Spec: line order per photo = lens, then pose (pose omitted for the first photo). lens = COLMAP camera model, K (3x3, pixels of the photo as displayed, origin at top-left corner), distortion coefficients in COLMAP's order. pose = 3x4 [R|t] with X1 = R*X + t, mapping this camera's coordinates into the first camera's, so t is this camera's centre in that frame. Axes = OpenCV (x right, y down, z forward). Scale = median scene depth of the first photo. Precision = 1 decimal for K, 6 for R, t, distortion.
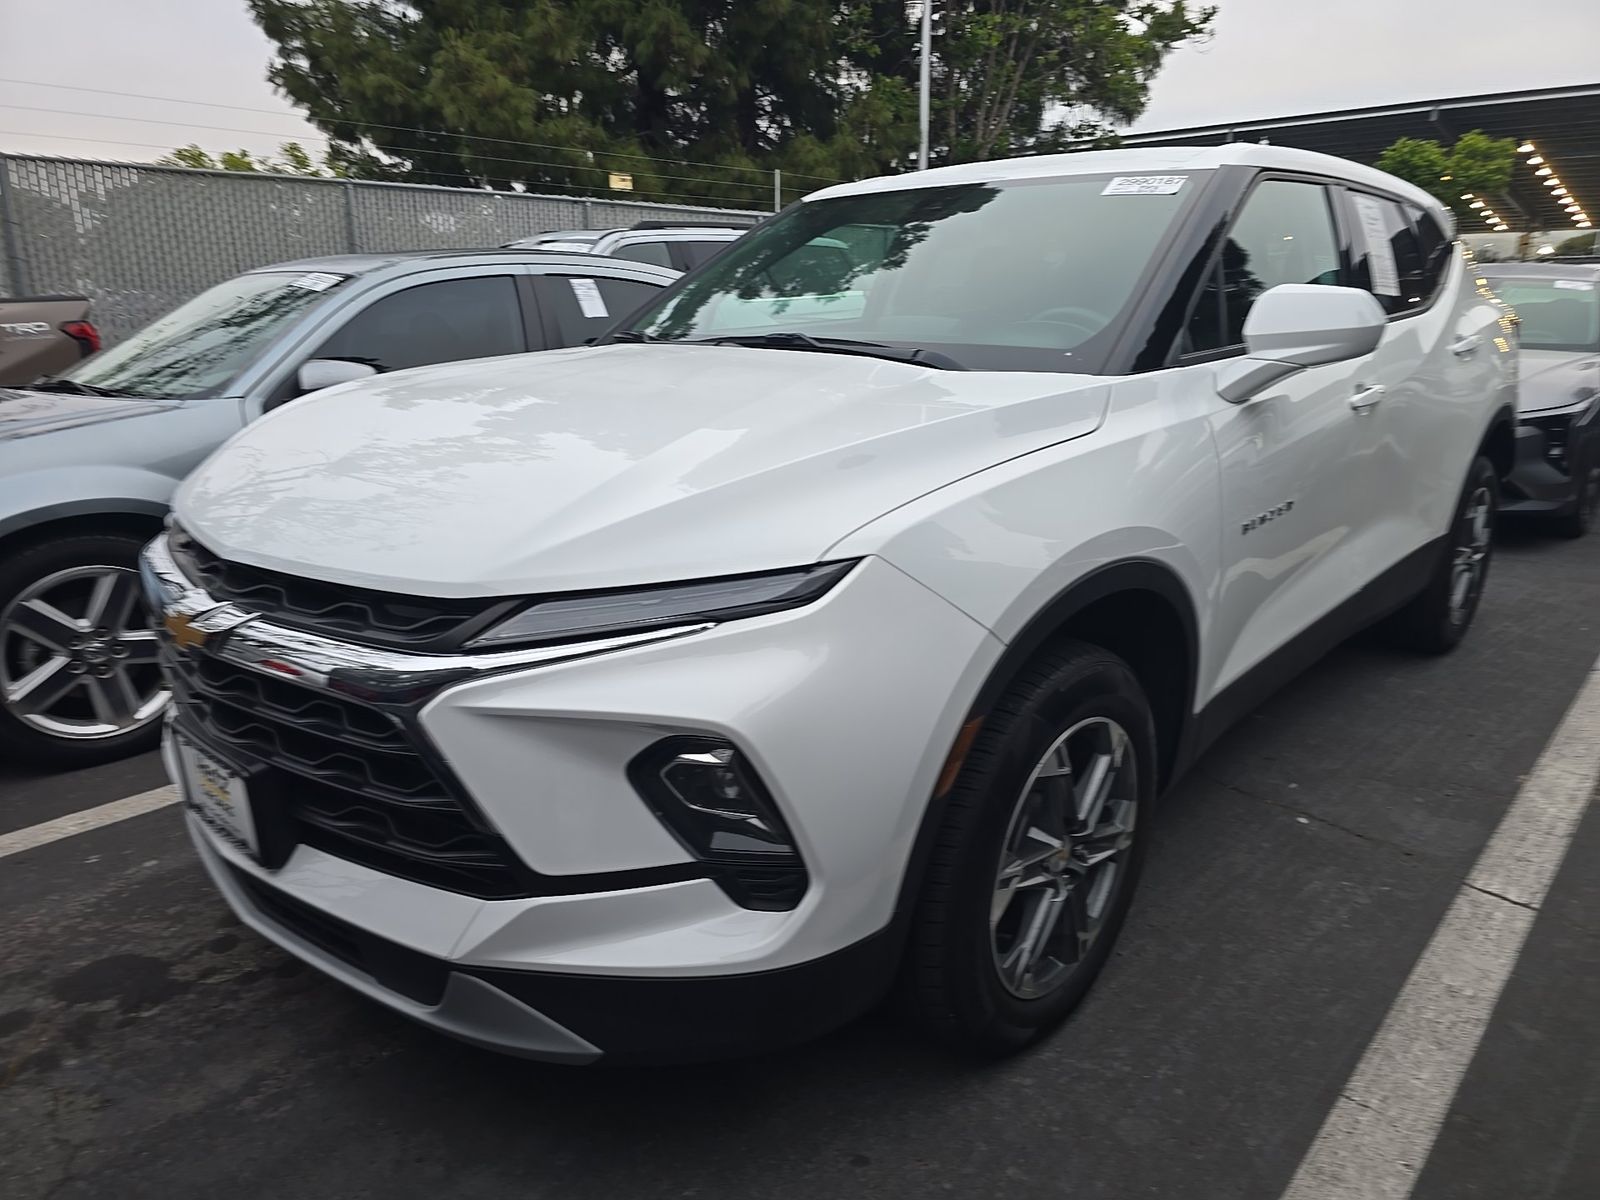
lens RADIAL K [[1043.5, 0, 800.0], [0, 1043.5, 600.0], [0, 0, 1]] dist [0.080230, -0.043531]
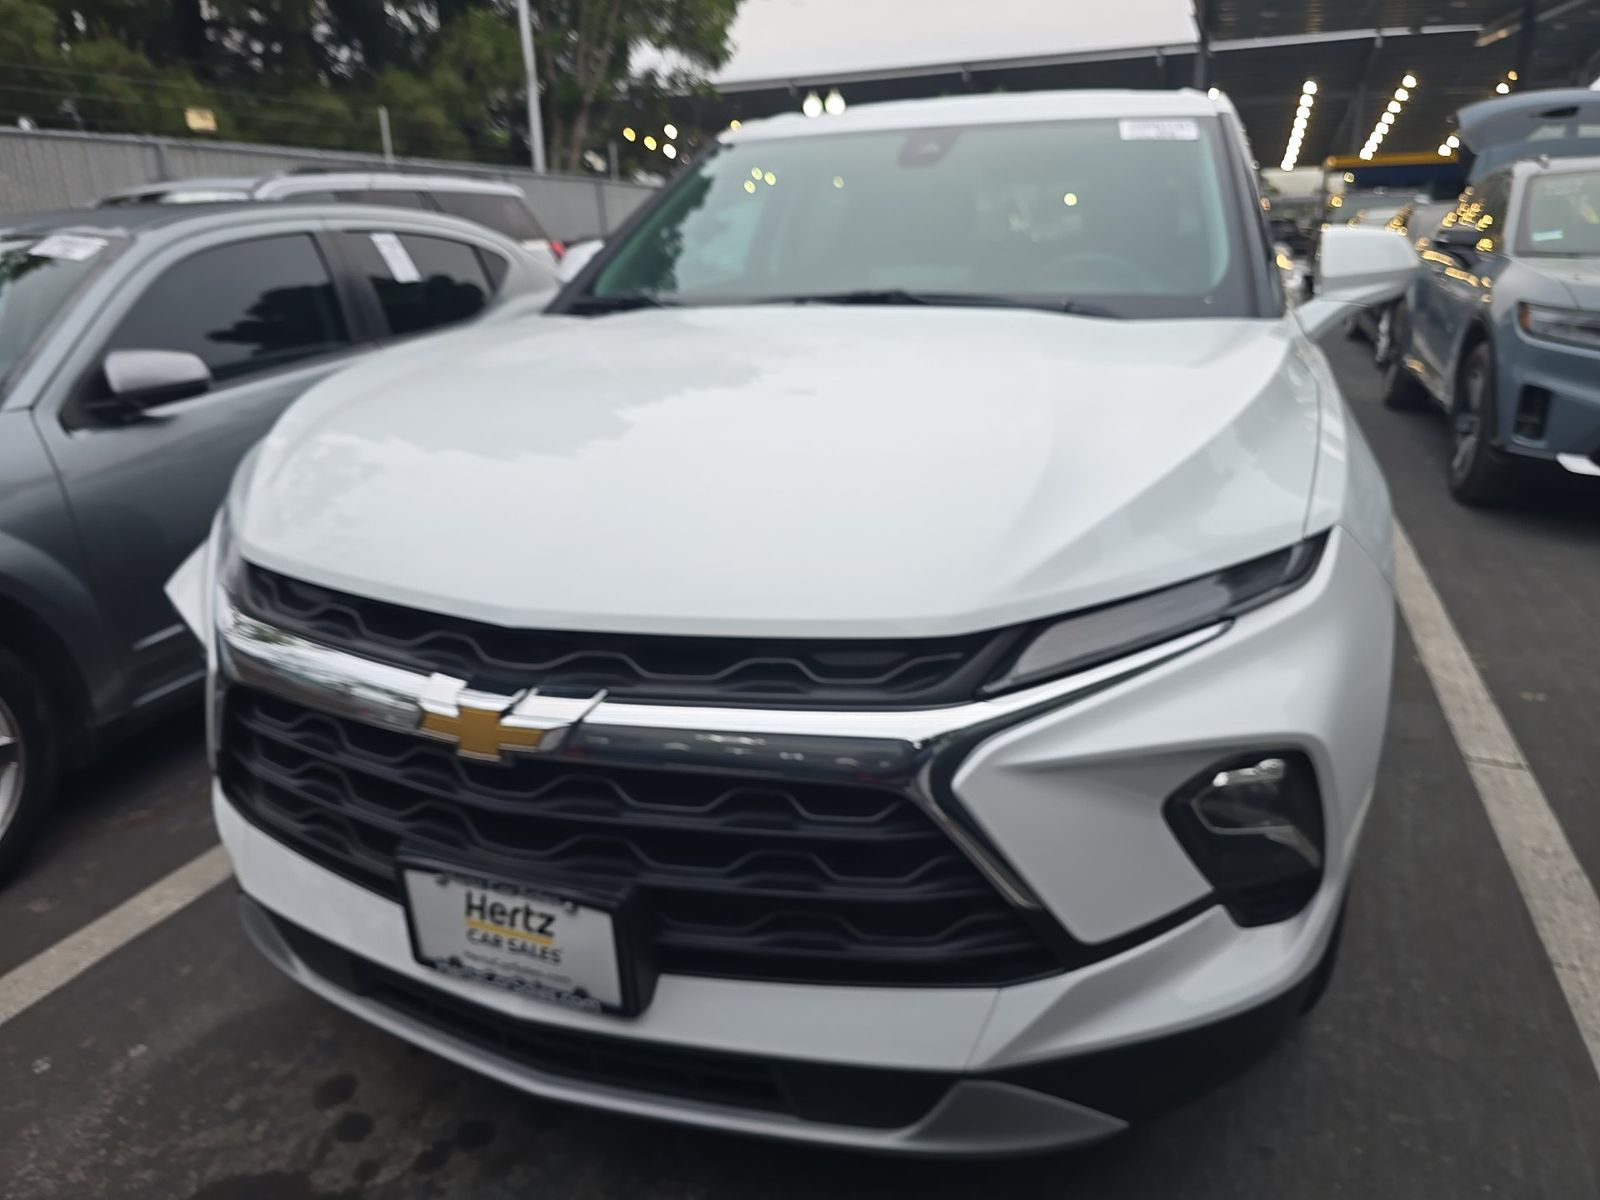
lens RADIAL K [[1074.6, 0, 800.0], [0, 1074.6, 600.0], [0, 0, 1]] dist [0.054779, -0.048933]
pose [[0.934622, -0.132266, 0.330132, -0.445274], [0.121019, 0.991153, 0.054490, -0.055117], [-0.334419, -0.010975, 0.942361, 0.164526]]
